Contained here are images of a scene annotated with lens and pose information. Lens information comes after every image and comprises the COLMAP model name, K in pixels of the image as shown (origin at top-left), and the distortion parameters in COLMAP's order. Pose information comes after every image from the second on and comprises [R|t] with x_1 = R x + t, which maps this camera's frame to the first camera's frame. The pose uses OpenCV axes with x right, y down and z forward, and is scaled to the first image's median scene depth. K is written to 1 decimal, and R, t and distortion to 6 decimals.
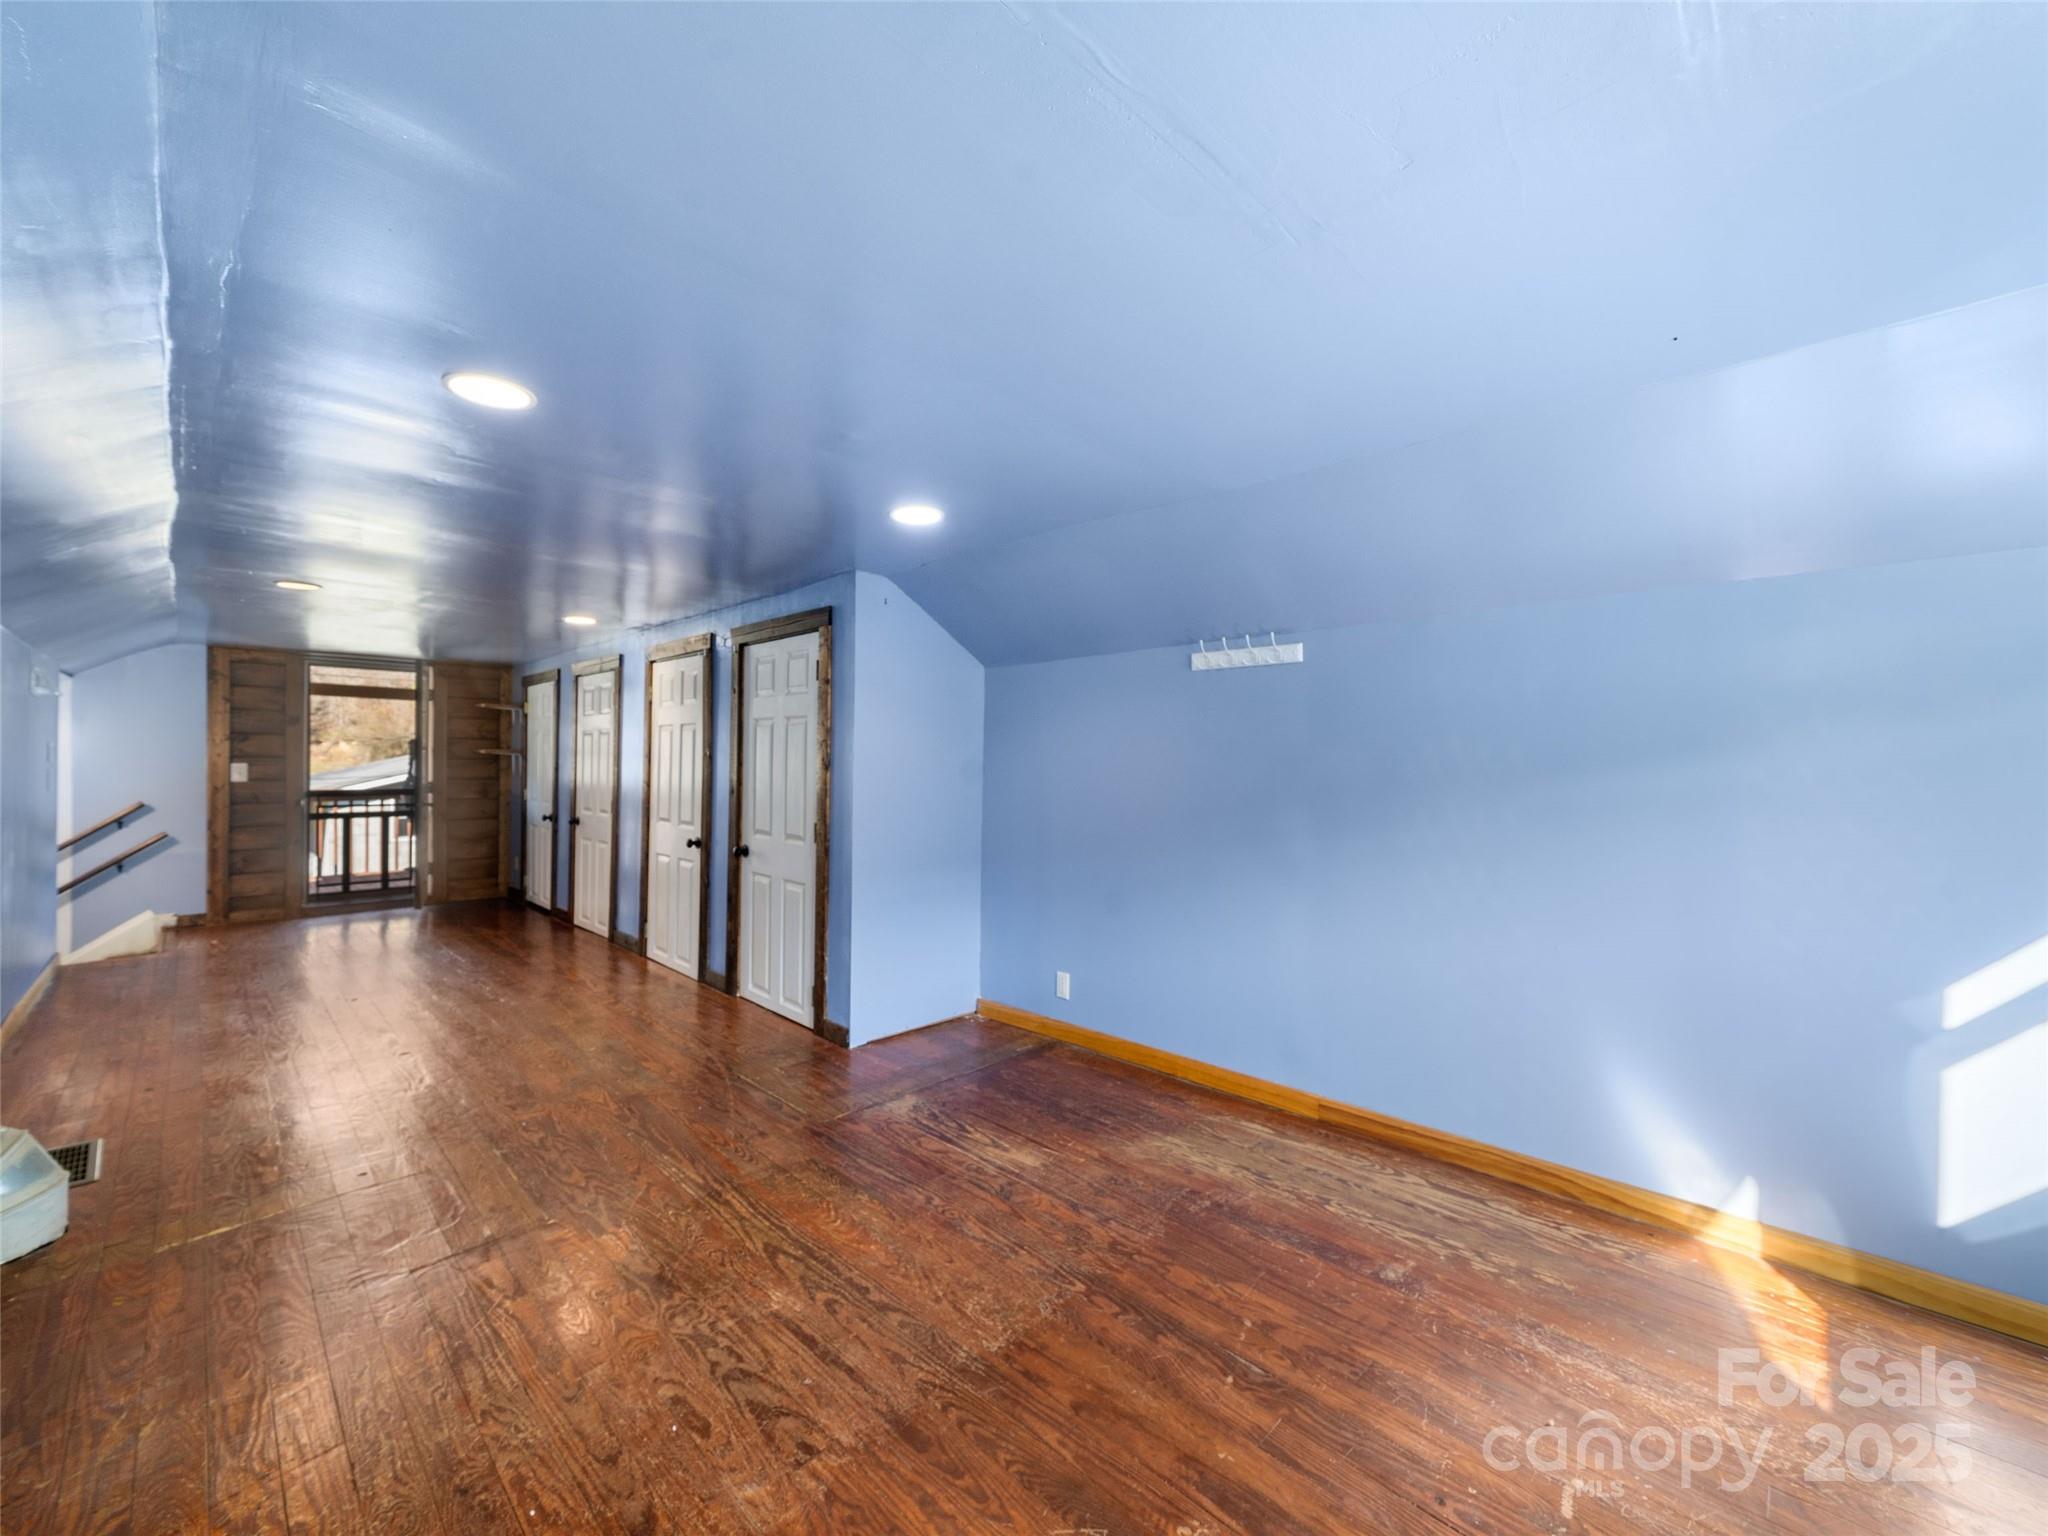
lens RADIAL K [[806.3, 0, 1021.7], [0, 806.3, 764.8], [0, 0, 1]] dist [-0.008834, 0.000113]
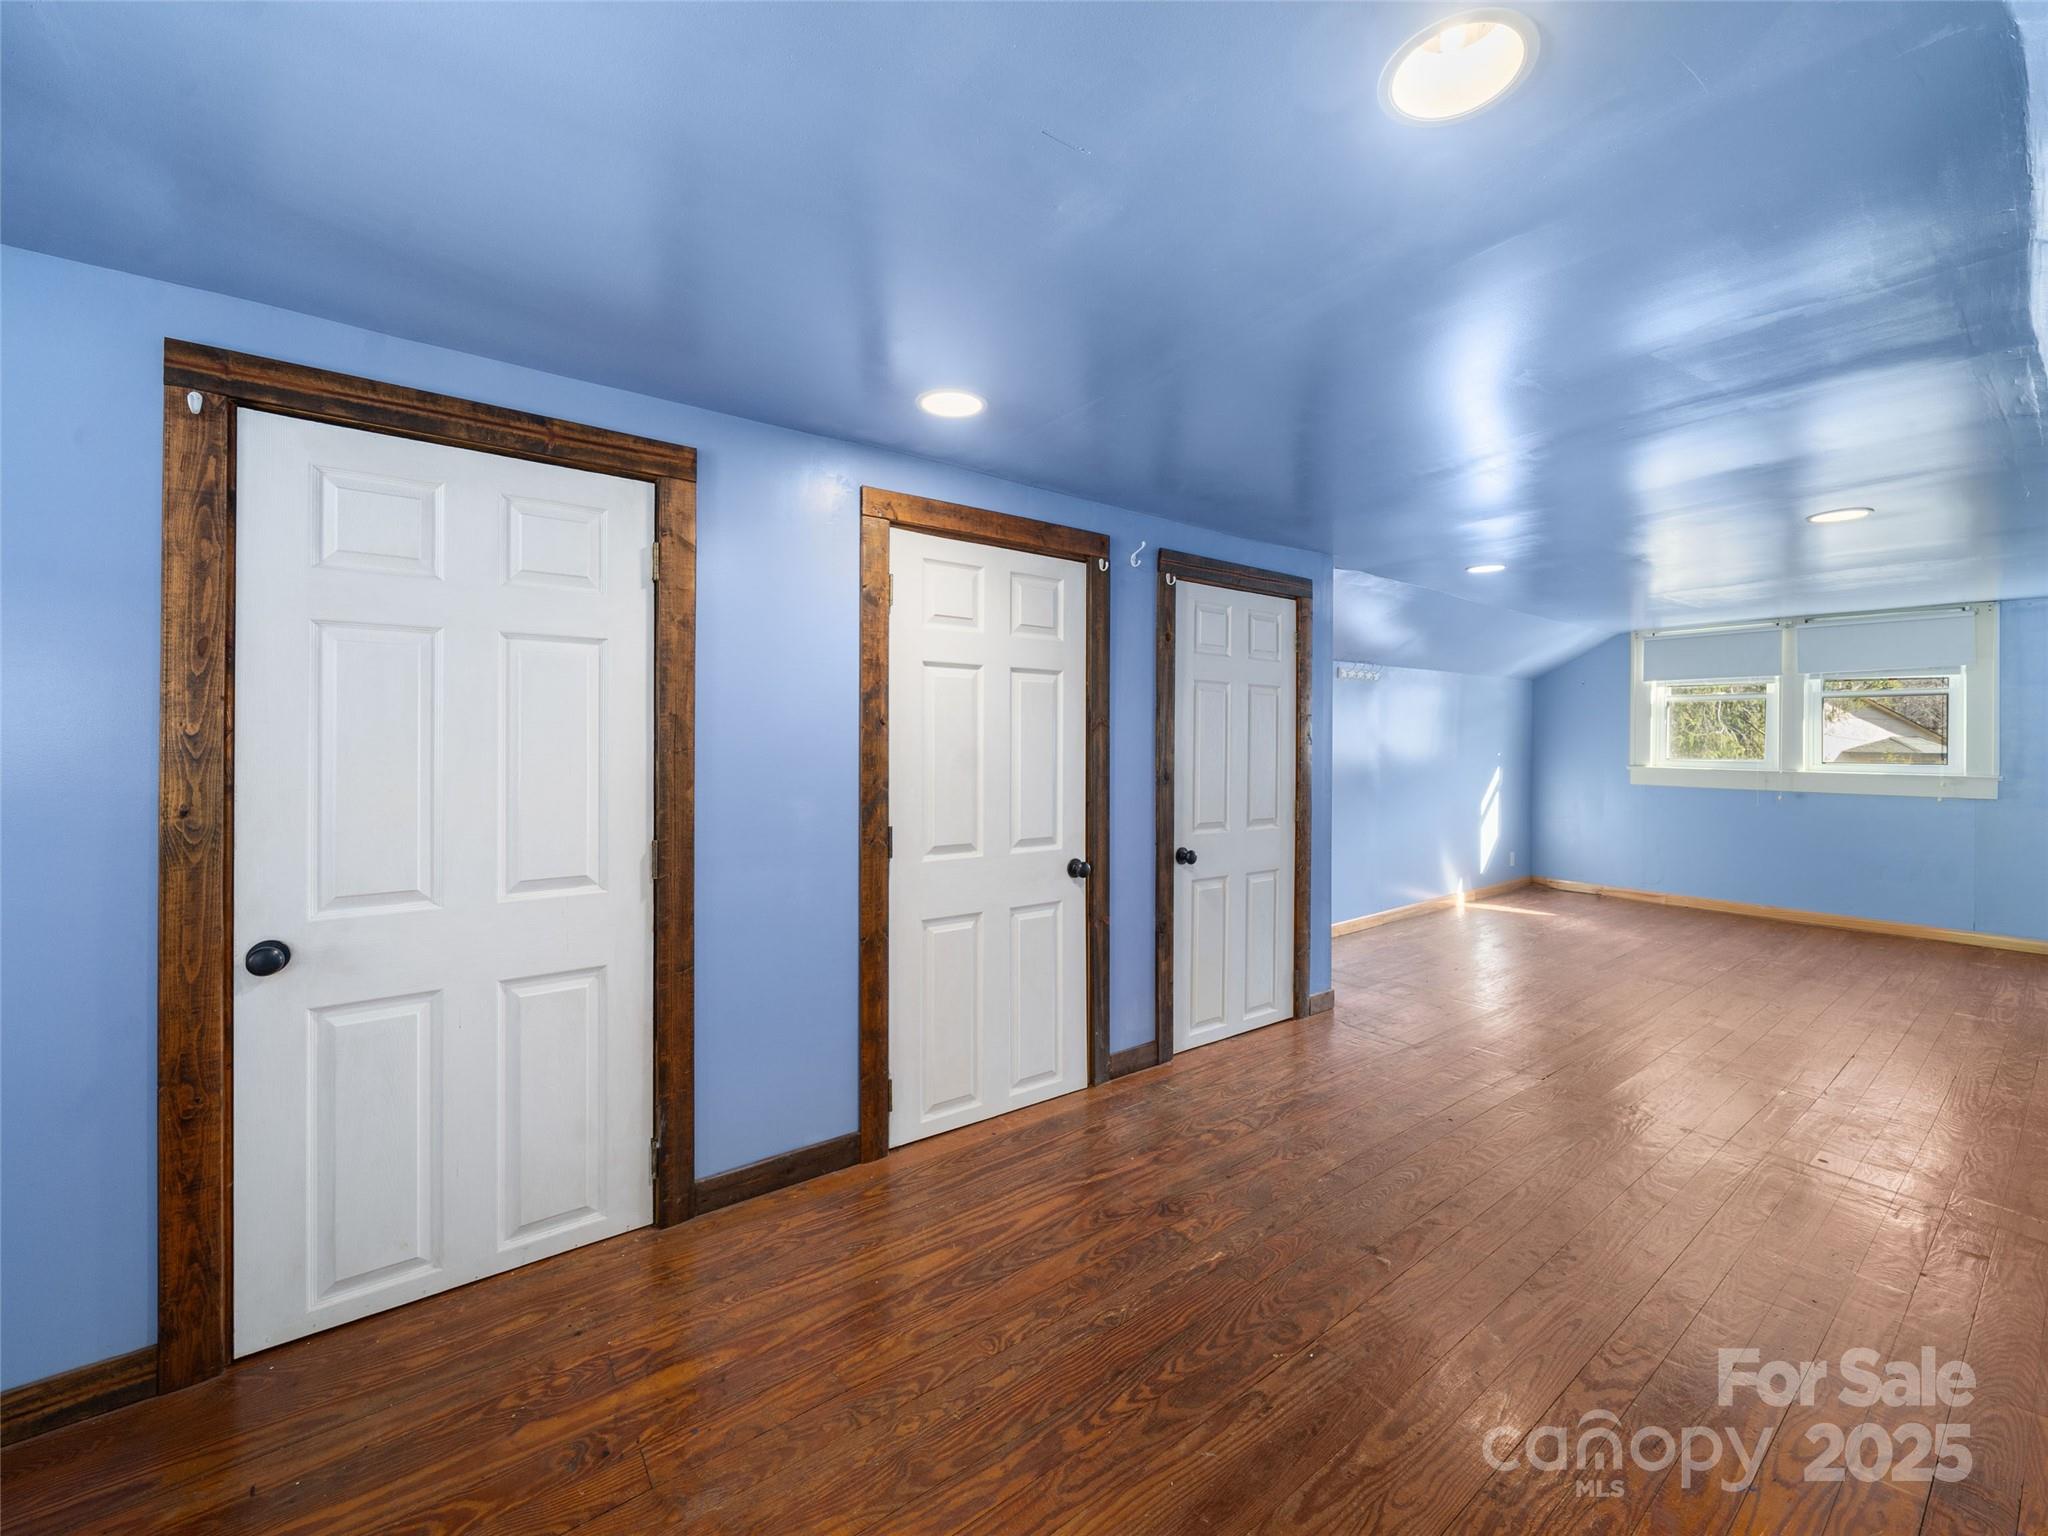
lens RADIAL K [[806.3, 0, 1020.8], [0, 806.3, 756.3], [0, 0, 1]] dist [-0.008834, 0.000113]
pose [[0.161342, -0.010779, 0.986840, -1.175415], [0.001622, 0.999942, 0.010657, 0.008003], [-0.986897, -0.000119, 0.161350, 1.100125]]
